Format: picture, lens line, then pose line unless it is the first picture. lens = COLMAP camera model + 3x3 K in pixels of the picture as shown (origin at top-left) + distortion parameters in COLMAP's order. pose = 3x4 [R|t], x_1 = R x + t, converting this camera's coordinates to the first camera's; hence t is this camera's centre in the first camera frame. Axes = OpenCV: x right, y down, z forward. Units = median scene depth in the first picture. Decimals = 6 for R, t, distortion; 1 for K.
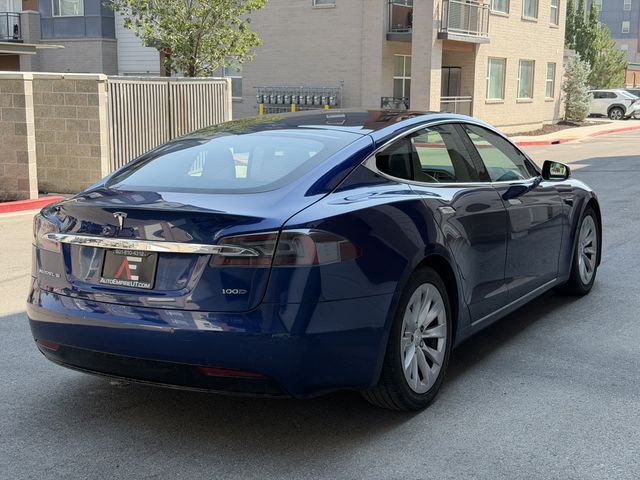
lens RADIAL K [[886.6, 0, 320.0], [0, 886.6, 240.0], [0, 0, 1]] dist [0.207647, -0.454135]
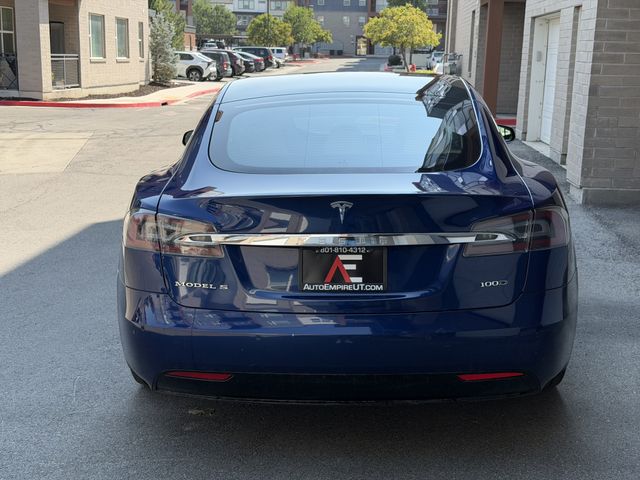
lens RADIAL K [[886.6, 0, 320.0], [0, 886.6, 240.0], [0, 0, 1]] dist [0.207647, -0.454135]
pose [[0.876825, -0.085515, 0.473144, -0.073276], [0.064831, 0.996098, 0.059888, -0.005370], [-0.476419, -0.021837, 0.878947, 0.034812]]
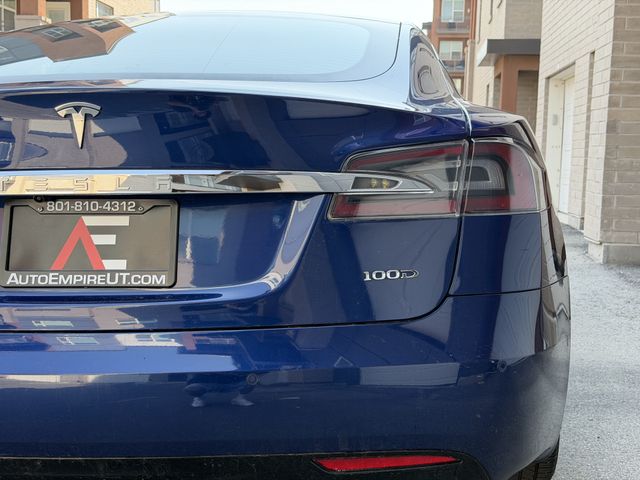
lens RADIAL K [[886.6, 0, 320.0], [0, 886.6, 240.0], [0, 0, 1]] dist [0.207647, -0.454135]
pose [[0.891651, -0.032320, 0.451568, -0.036449], [0.060910, 0.996944, -0.048917, 0.006729], [-0.448607, 0.071122, 0.890895, 0.069195]]
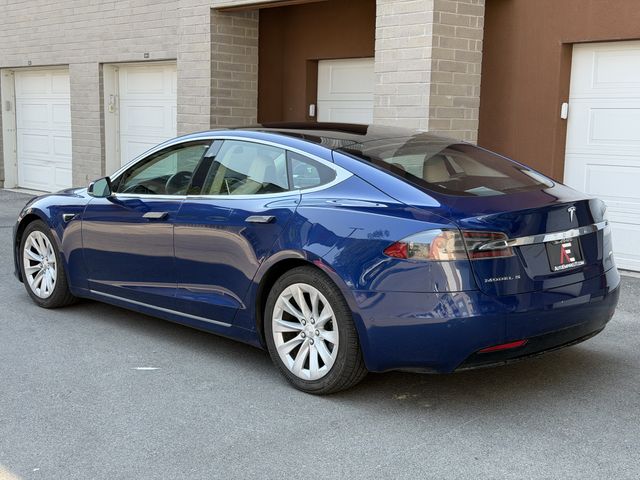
lens RADIAL K [[886.6, 0, 320.0], [0, 886.6, 240.0], [0, 0, 1]] dist [0.207647, -0.454135]
pose [[0.261729, -0.130749, 0.956244, -0.173239], [0.143265, 0.985068, 0.095478, -0.017785], [-0.954449, 0.112007, 0.276553, 0.116262]]
